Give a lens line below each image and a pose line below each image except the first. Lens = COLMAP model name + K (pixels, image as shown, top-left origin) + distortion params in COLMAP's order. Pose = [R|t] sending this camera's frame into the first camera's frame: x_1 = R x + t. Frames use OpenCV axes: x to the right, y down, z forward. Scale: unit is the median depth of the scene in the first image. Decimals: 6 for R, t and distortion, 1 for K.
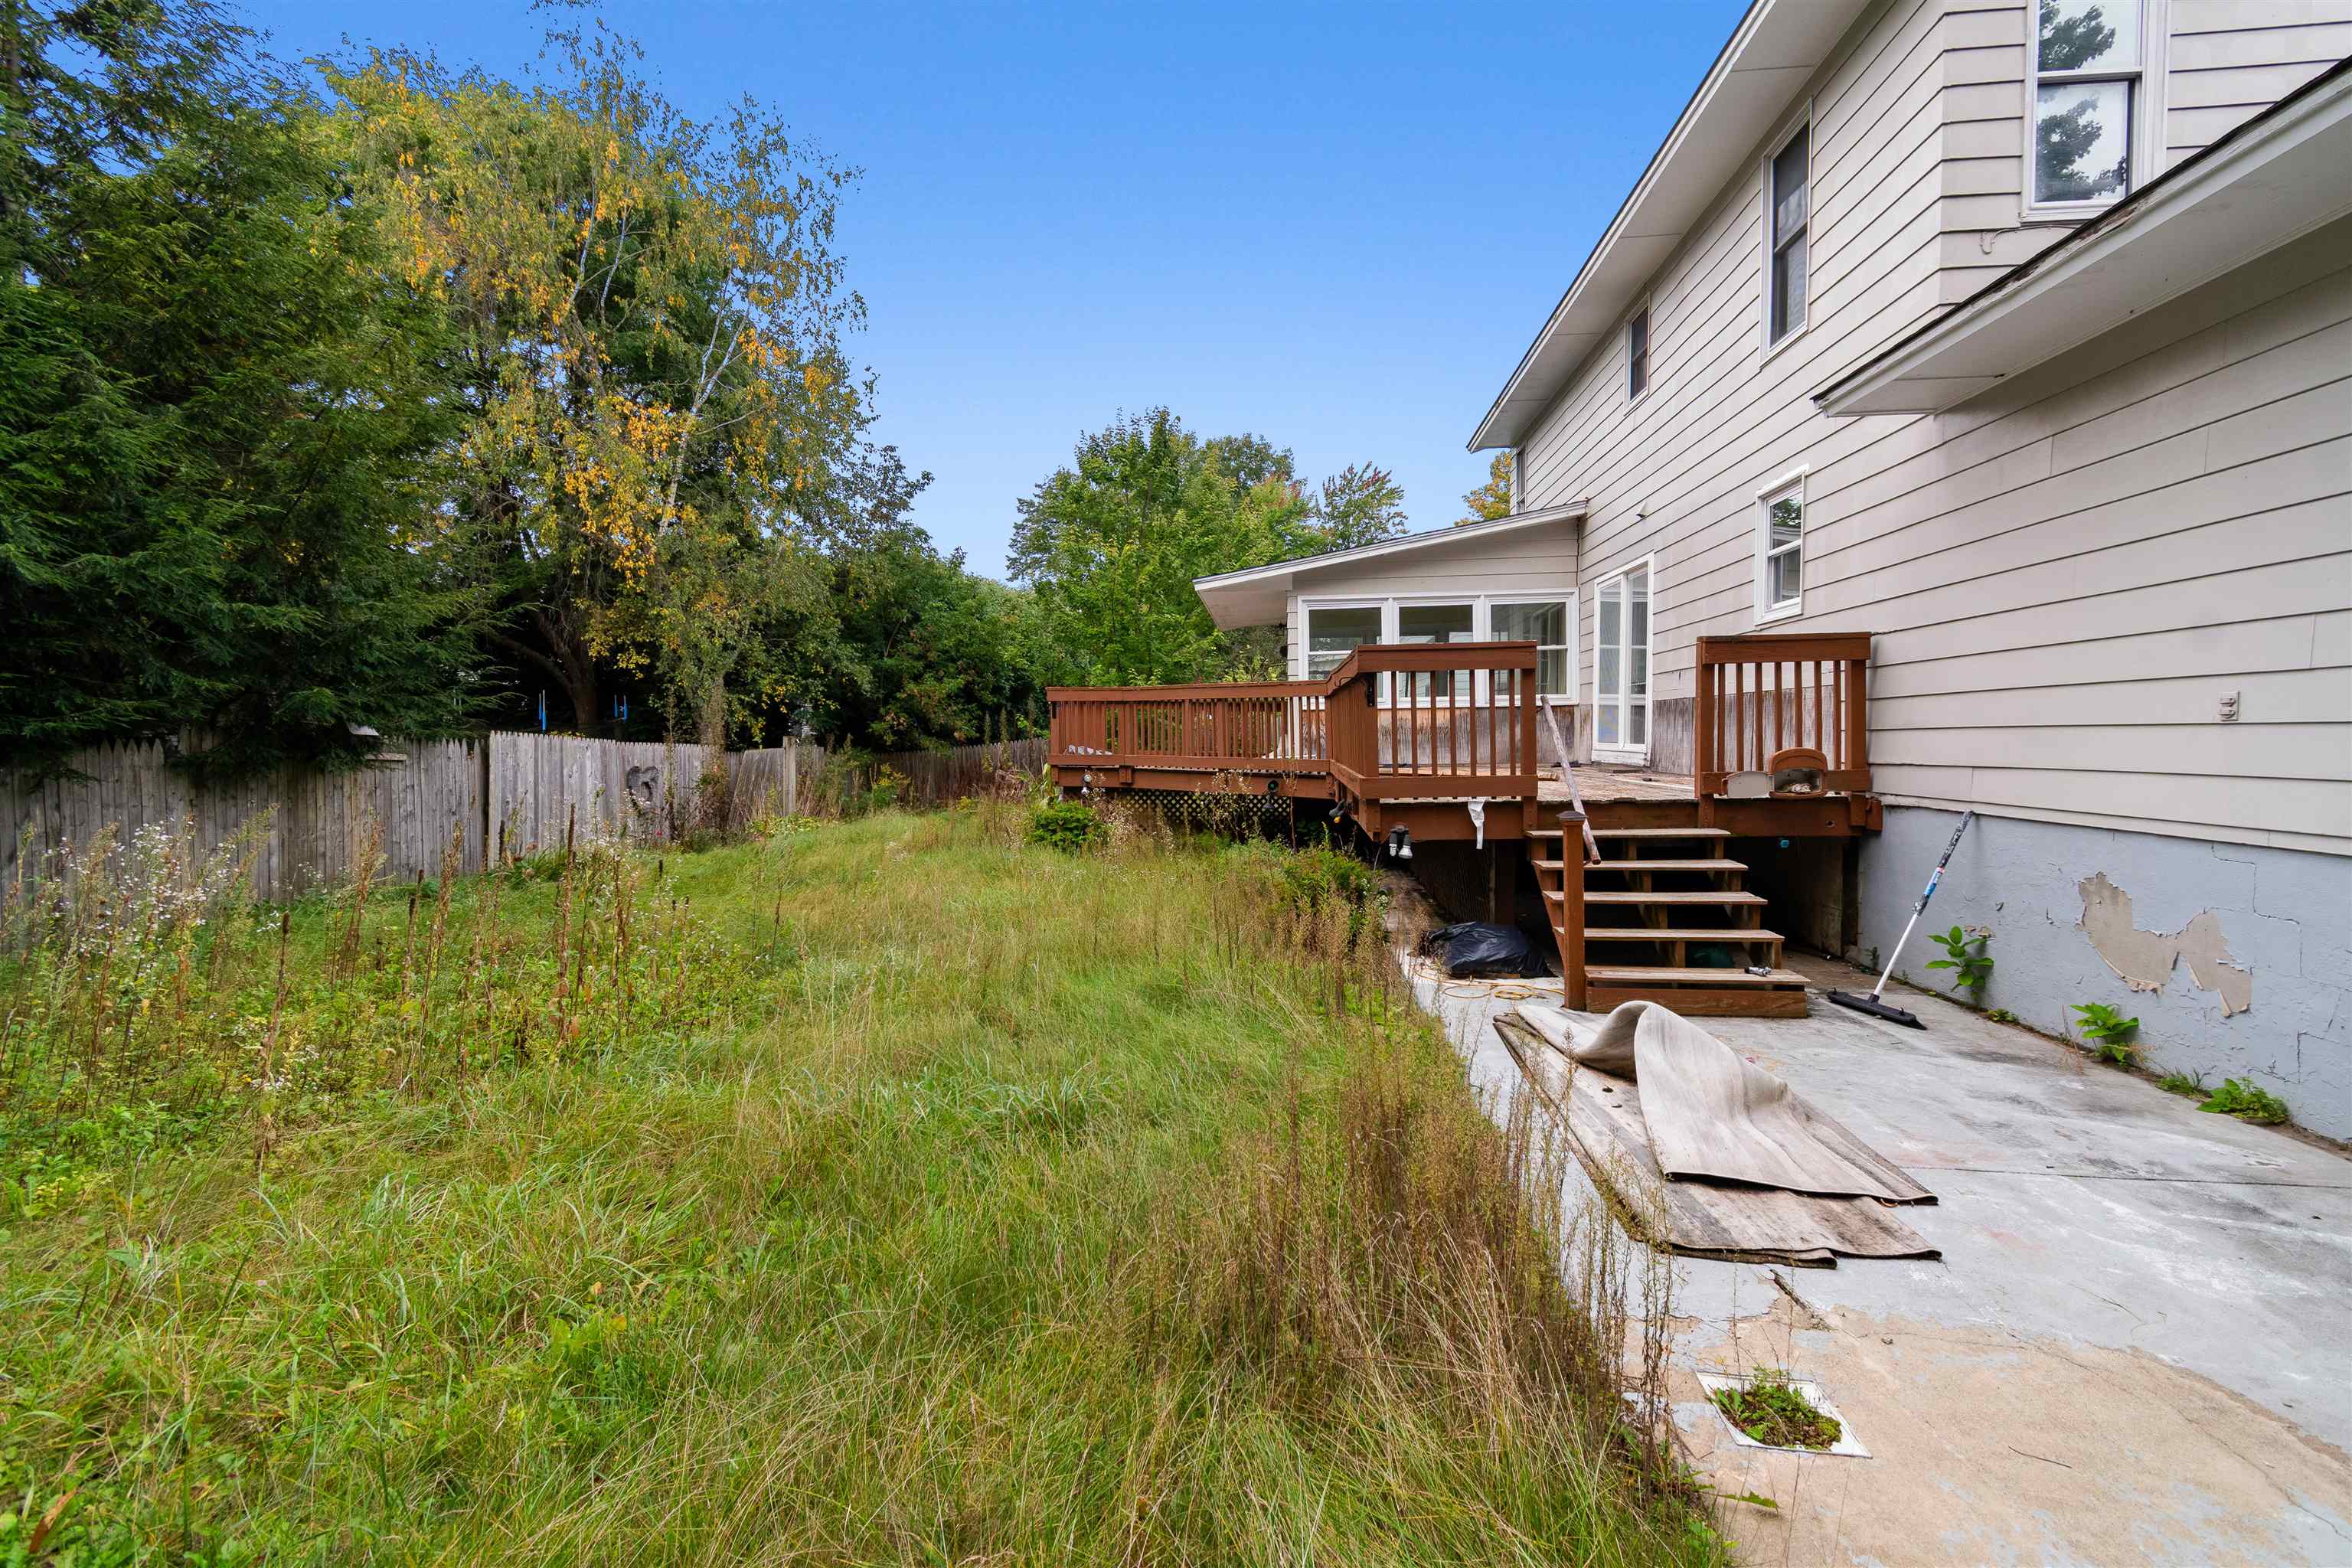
lens RADIAL K [[1031.4, 0, 1178.9], [0, 1031.4, 785.8], [0, 0, 1]] dist [-0.000107, -0.000404]
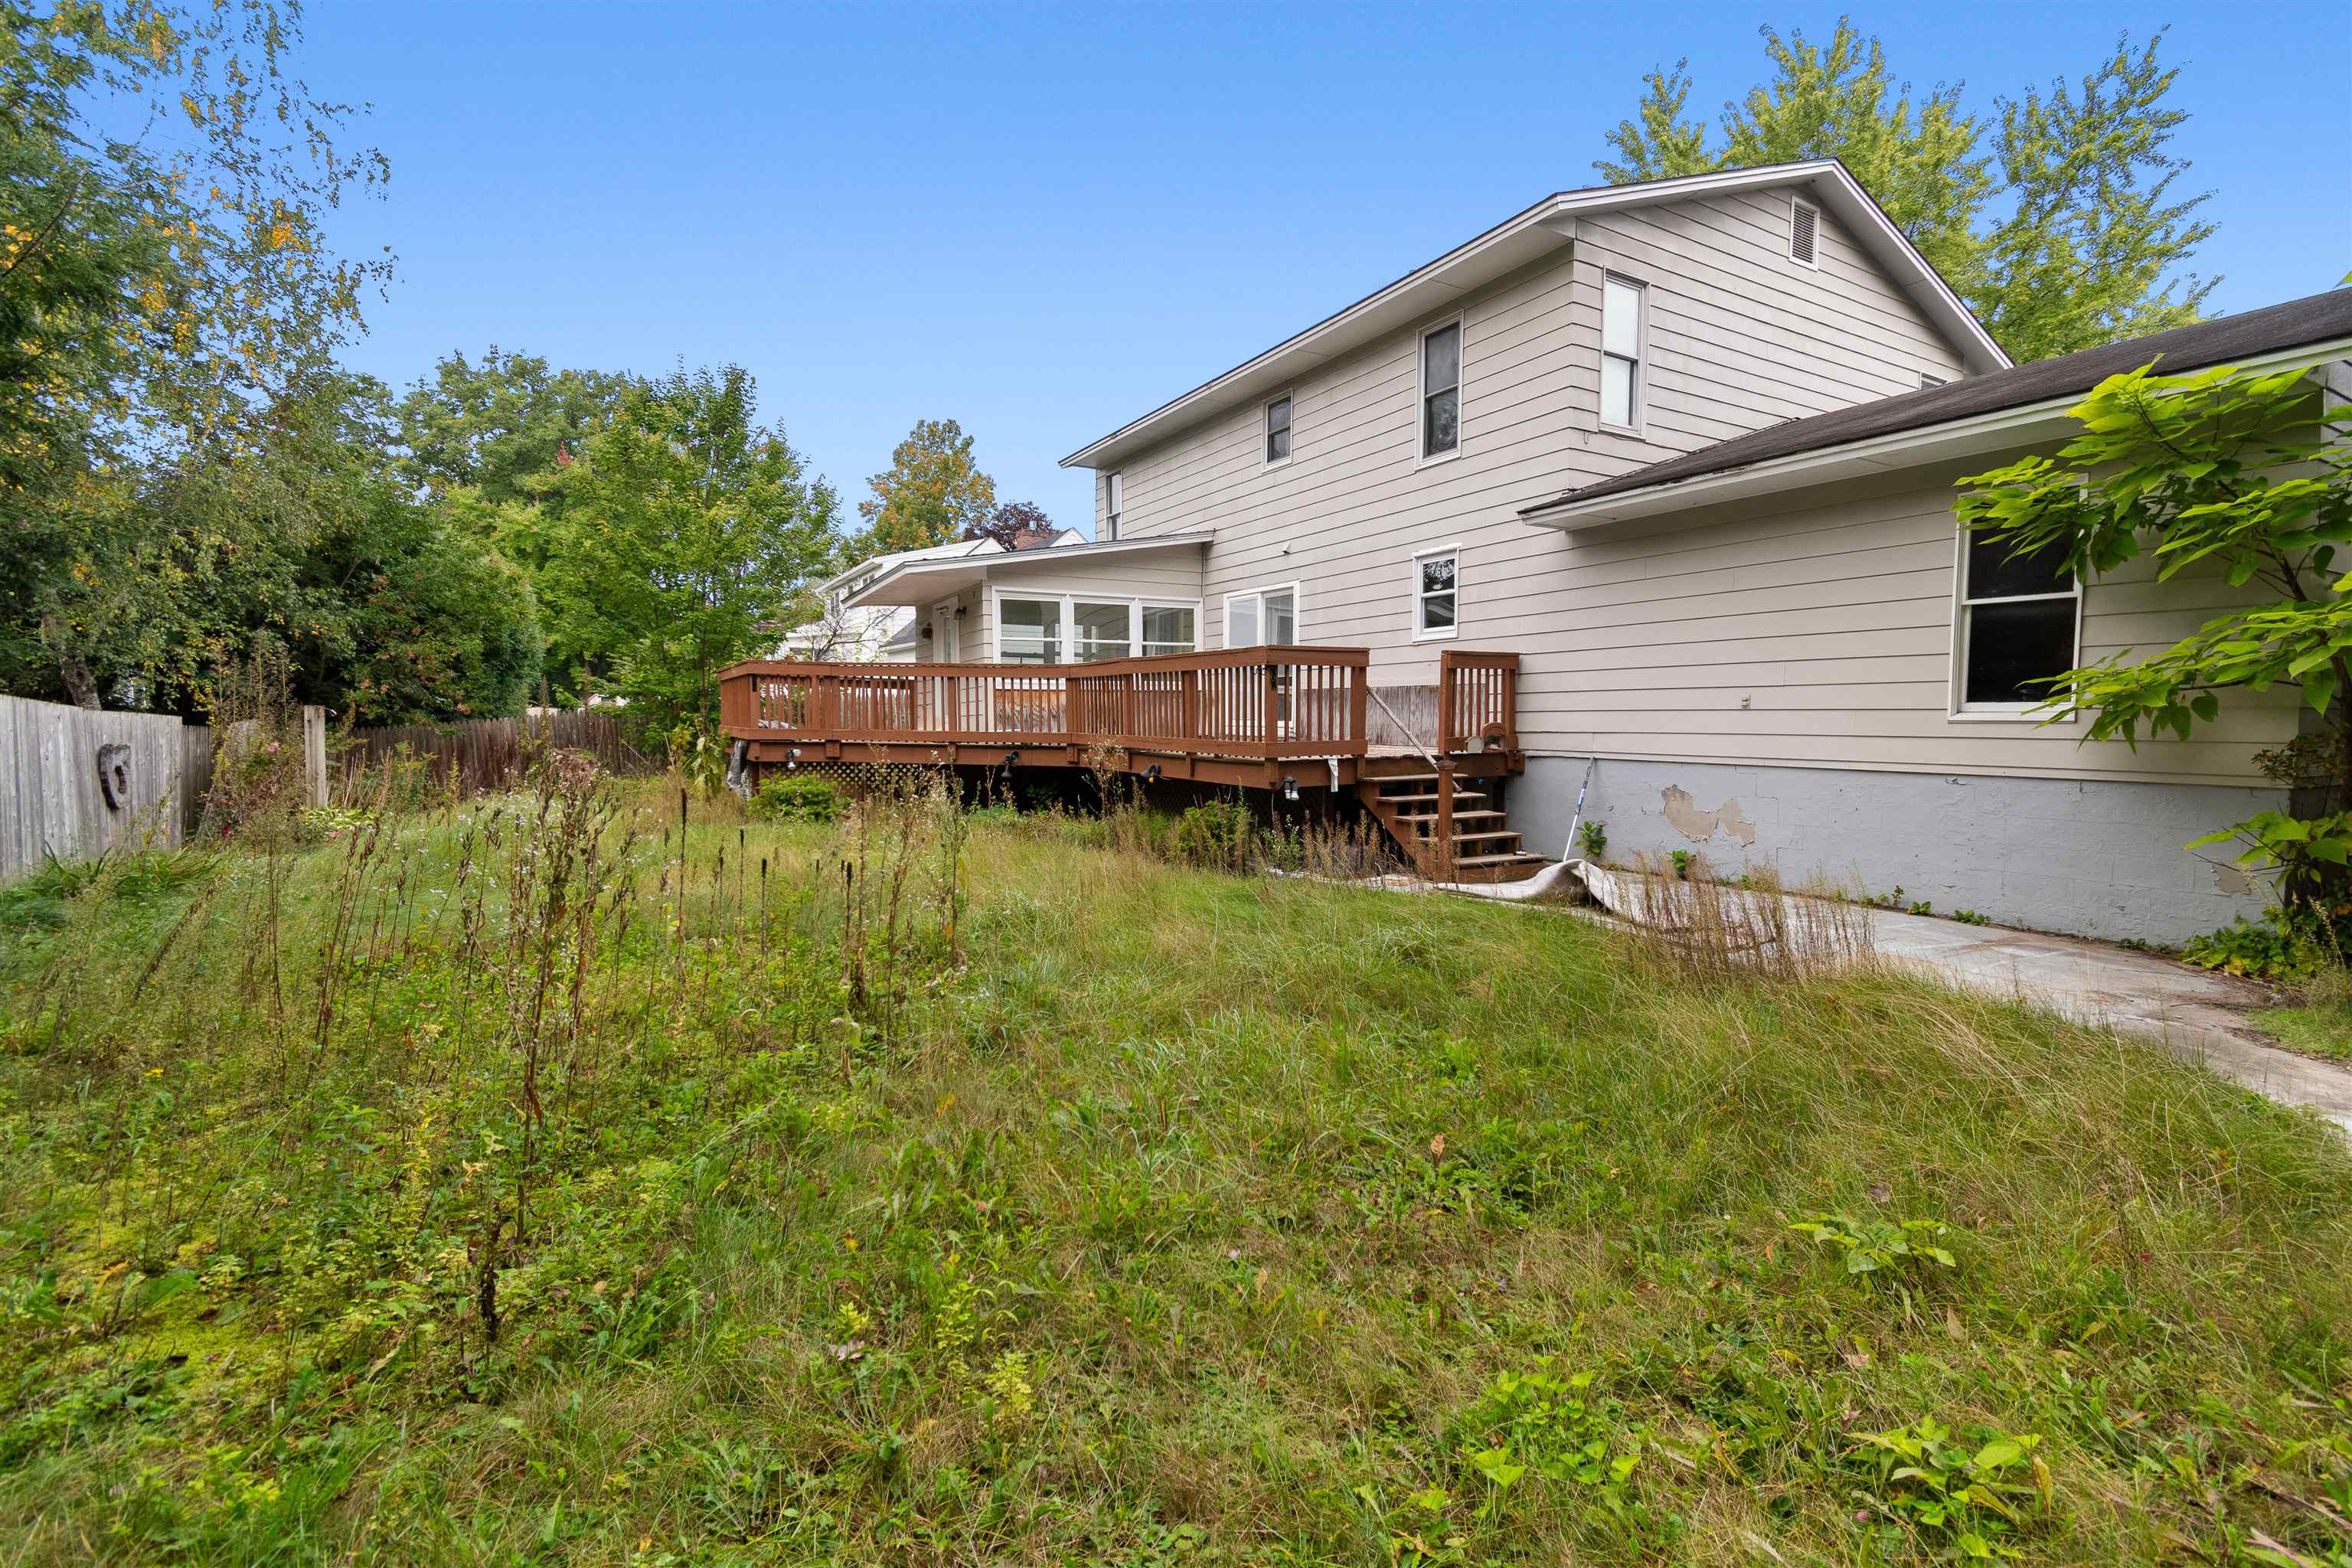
lens RADIAL K [[1031.4, 0, 1178.9], [0, 1031.4, 785.8], [0, 0, 1]] dist [-0.000107, -0.000404]
pose [[0.813383, -0.030050, 0.580952, -0.379939], [0.019115, 0.999506, 0.024937, 0.007048], [-0.581414, -0.009178, 0.813556, -0.020251]]
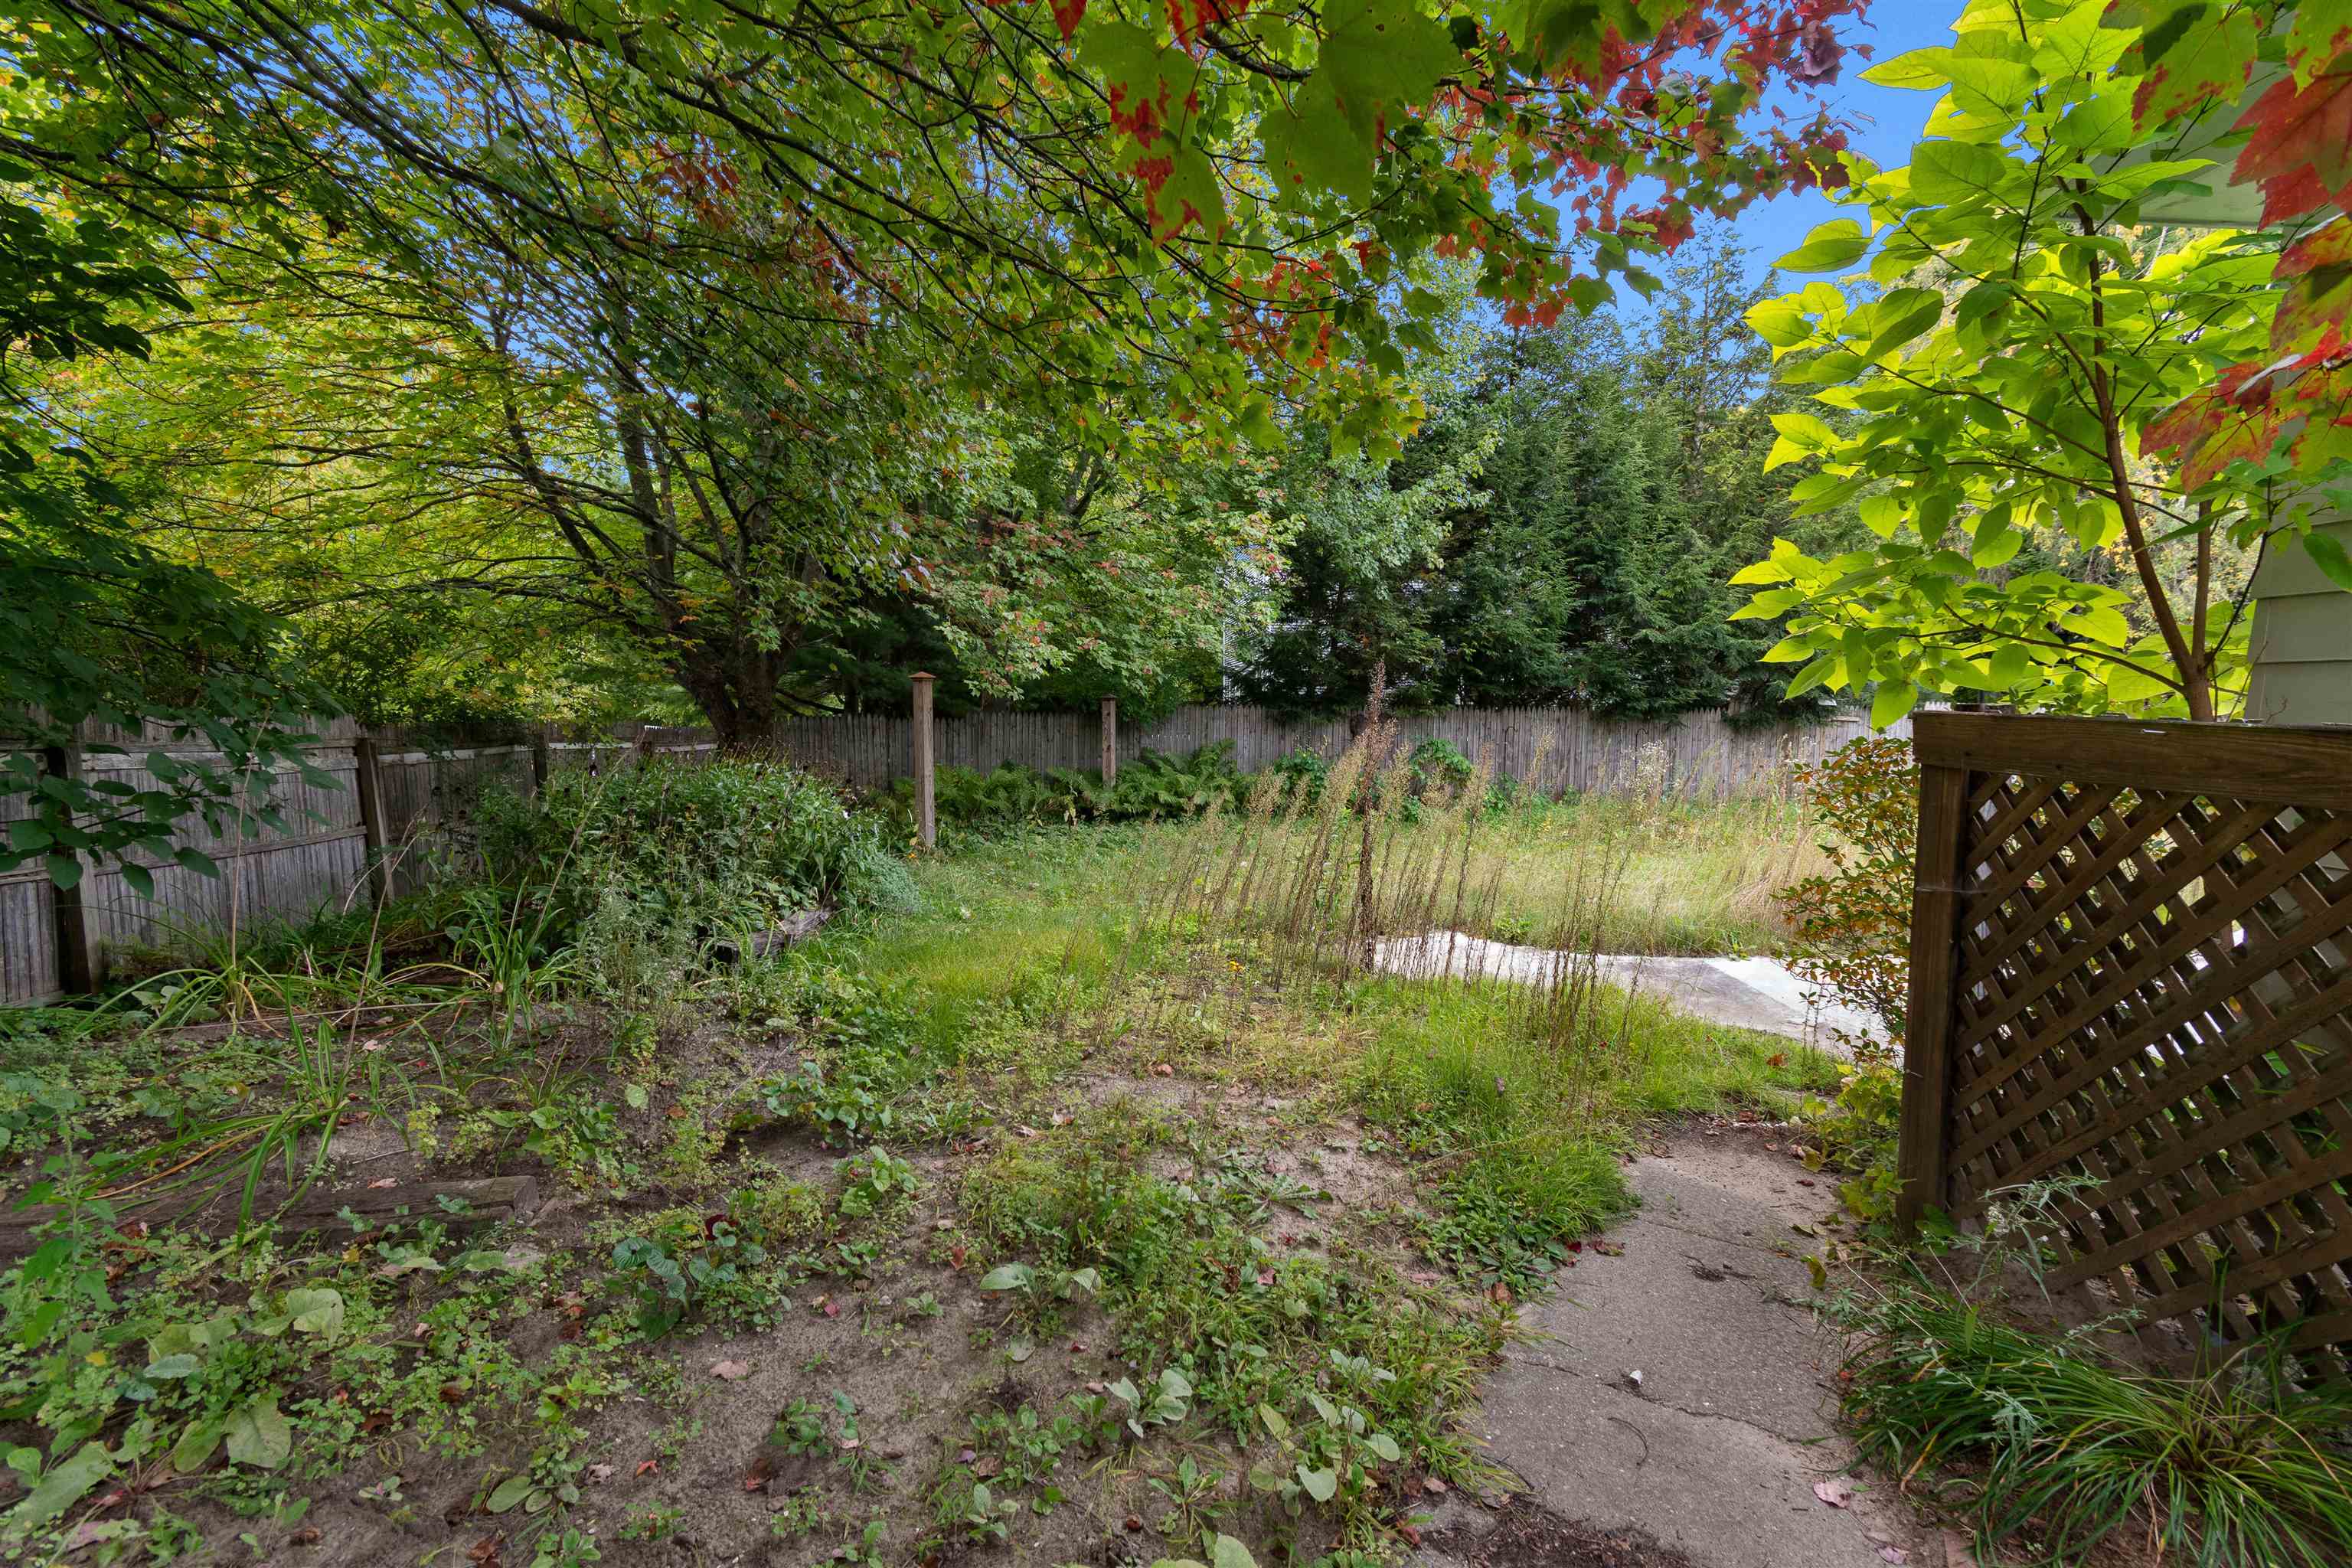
lens RADIAL K [[1031.4, 0, 1178.9], [0, 1031.4, 785.8], [0, 0, 1]] dist [-0.000107, -0.000404]
pose [[0.177097, 0.078842, -0.981030, 0.507013], [-0.045965, 0.996361, 0.071776, 0.006426], [0.983120, 0.032381, 0.180076, -0.241073]]
